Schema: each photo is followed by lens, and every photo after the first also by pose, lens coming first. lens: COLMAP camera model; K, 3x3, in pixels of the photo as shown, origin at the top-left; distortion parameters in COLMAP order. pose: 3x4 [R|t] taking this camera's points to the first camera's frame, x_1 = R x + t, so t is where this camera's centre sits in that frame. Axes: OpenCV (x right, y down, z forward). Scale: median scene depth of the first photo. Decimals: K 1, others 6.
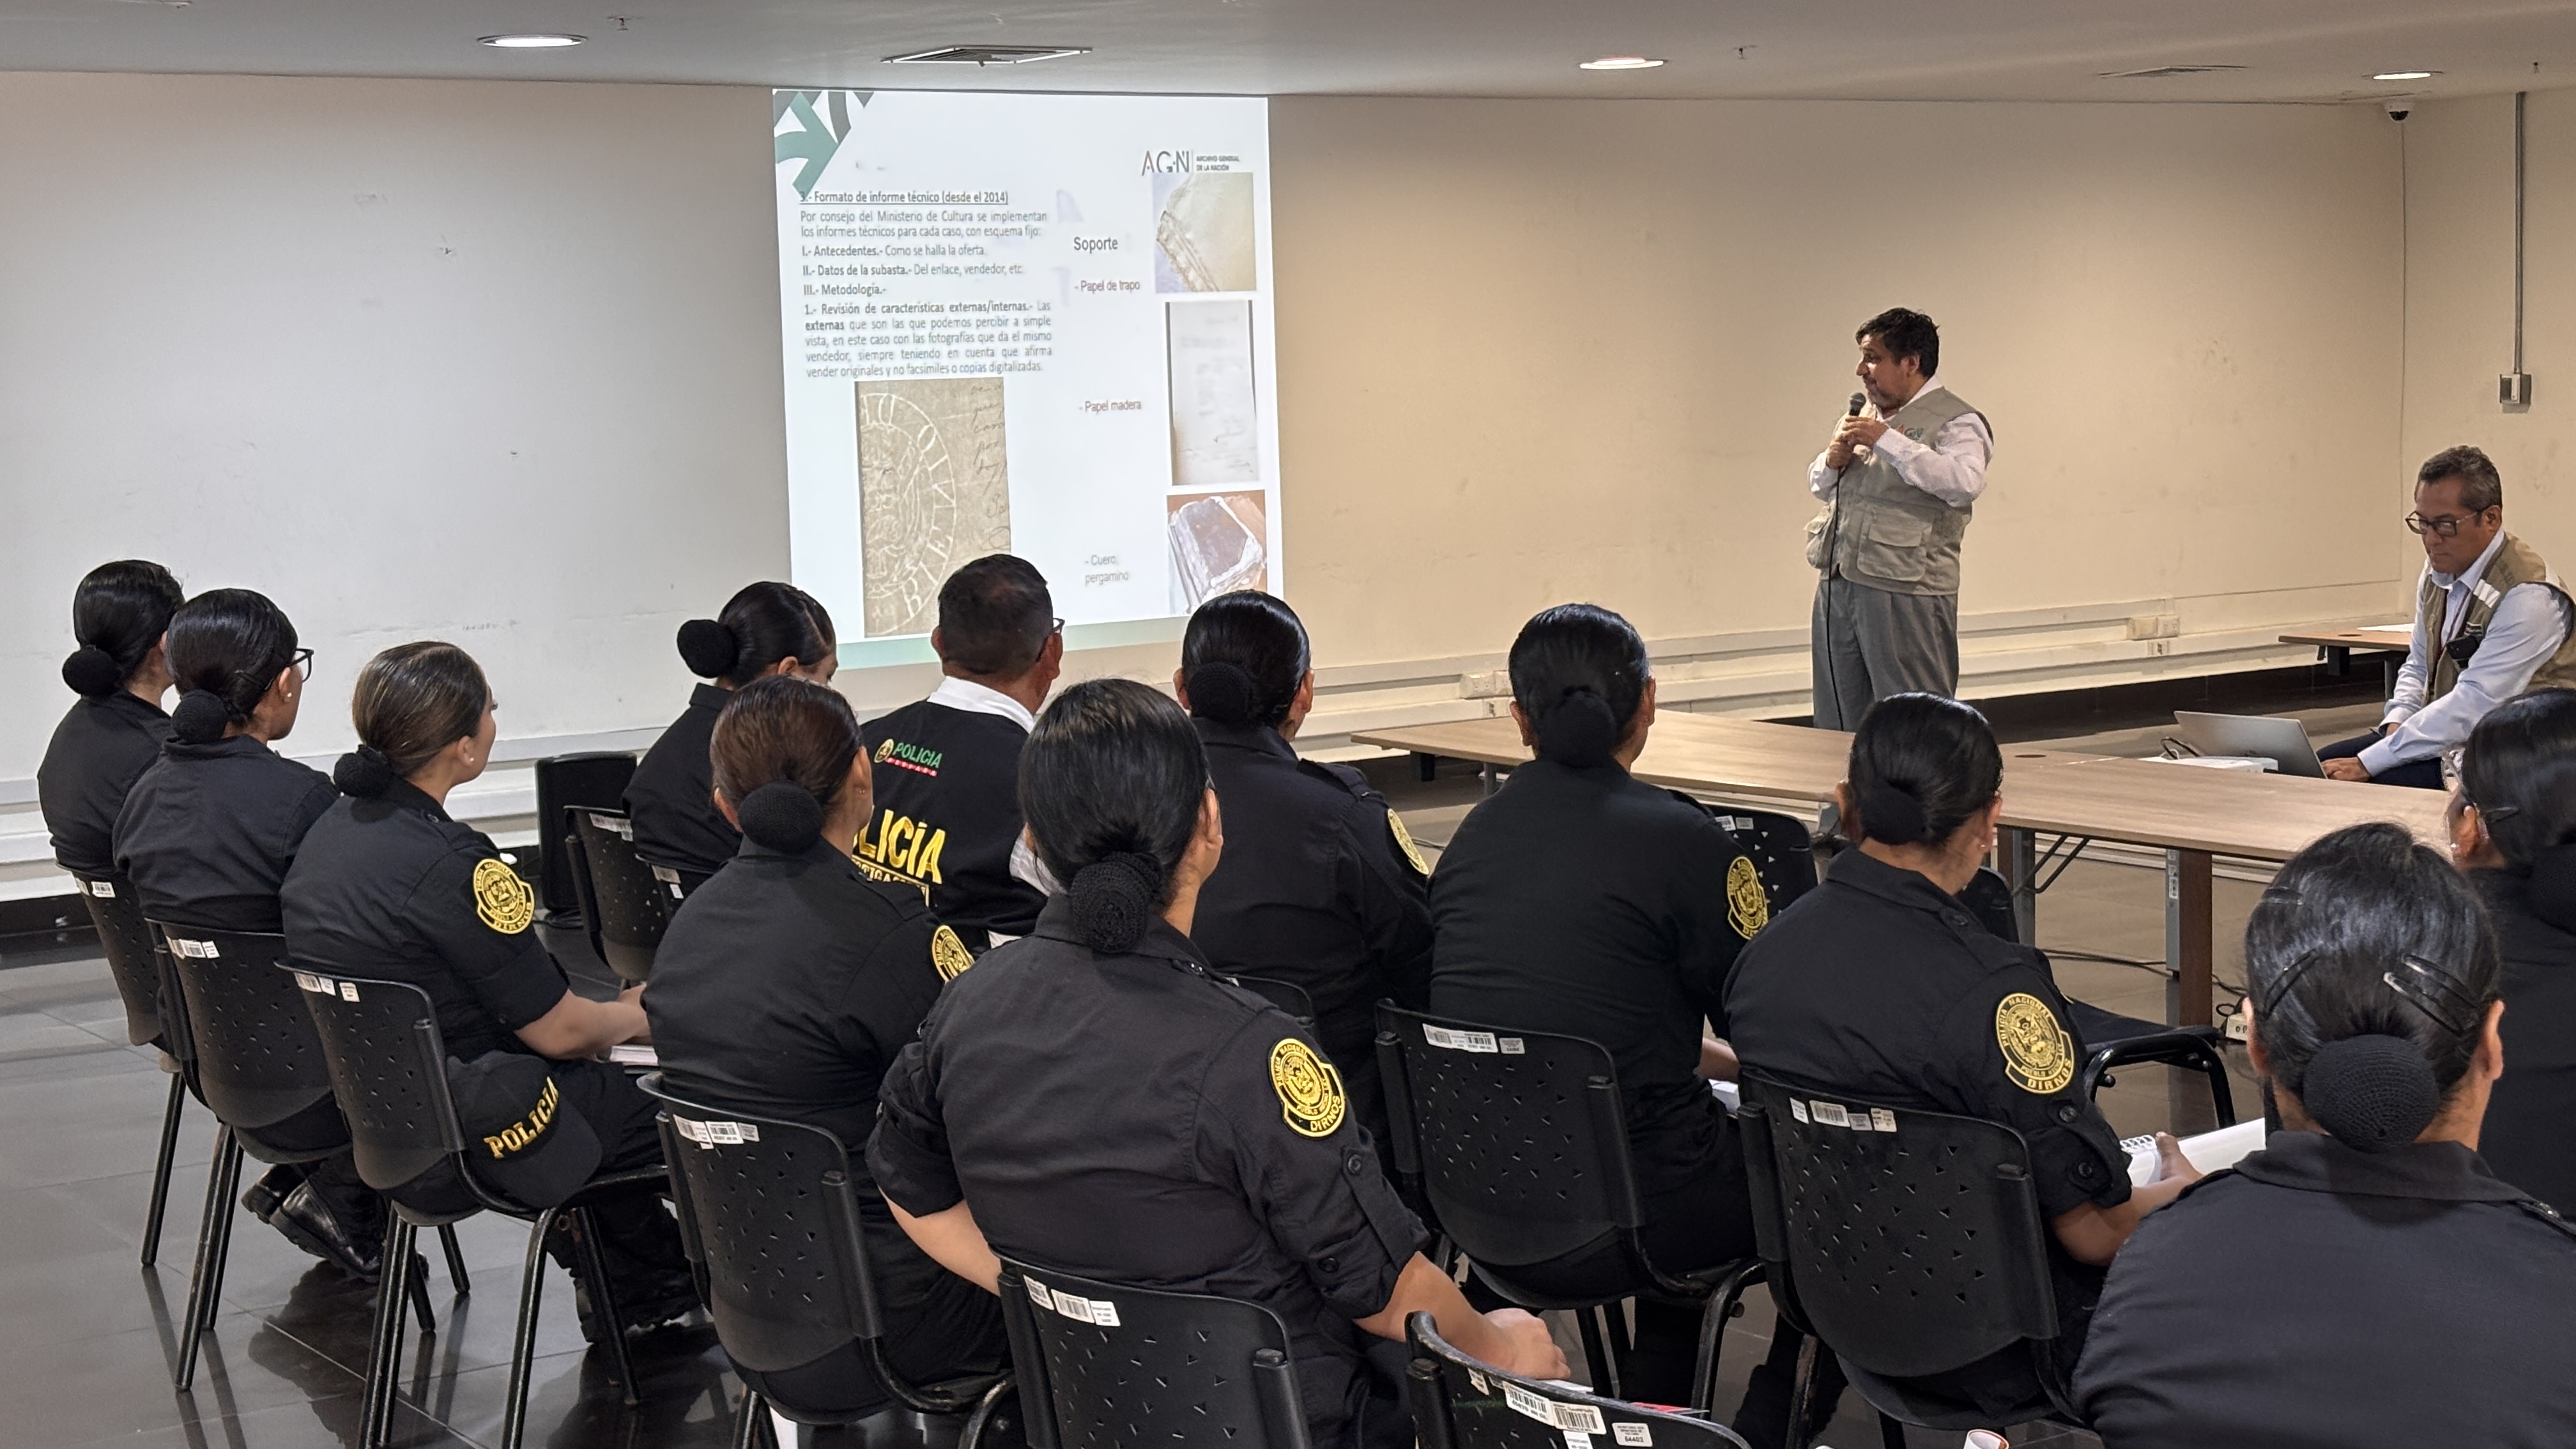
lens RADIAL K [[3745.8, 0, 1279.7], [0, 3745.8, 719.7], [0, 0, 1]] dist [0.229701, 0.000000]
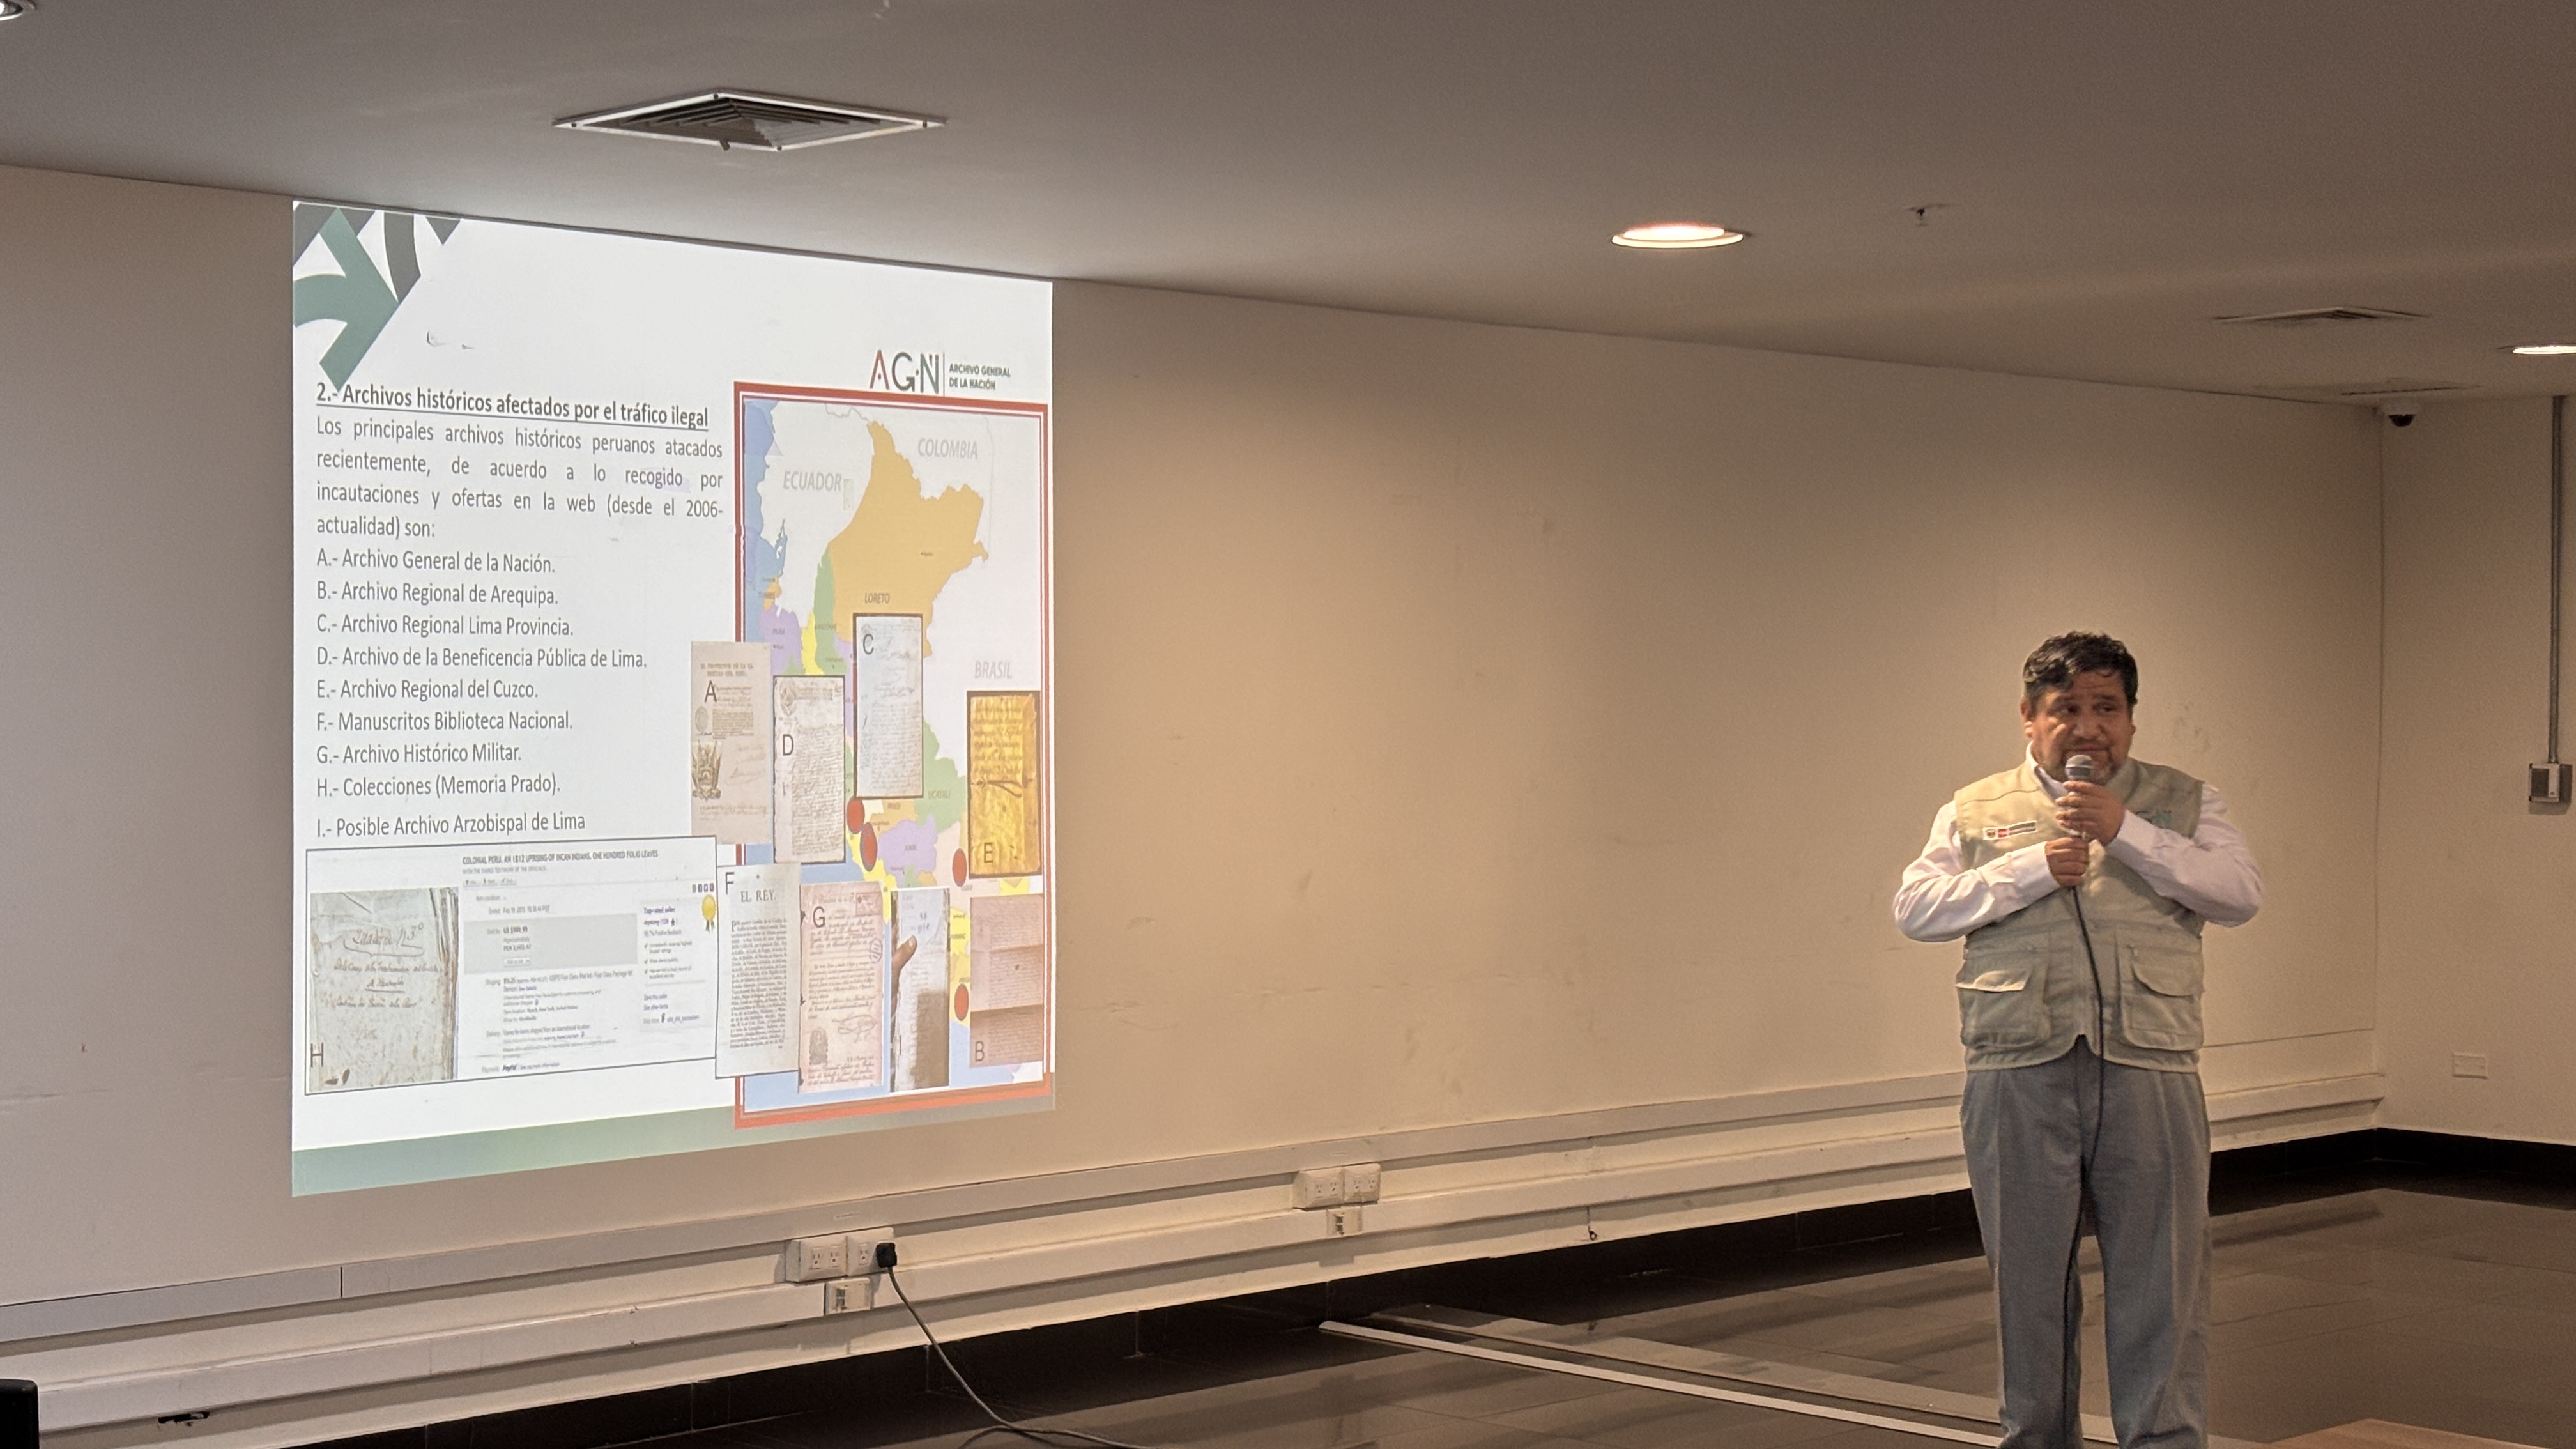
lens RADIAL K [[3745.8, 0, 1295.8], [0, 3745.8, 737.6], [0, 0, 1]] dist [0.229701, 0.000000]
pose [[0.970037, 0.022189, 0.241942, -0.123126], [0.001331, 0.995321, -0.096616, -0.026719], [-0.242953, 0.094043, 0.965469, 0.397117]]
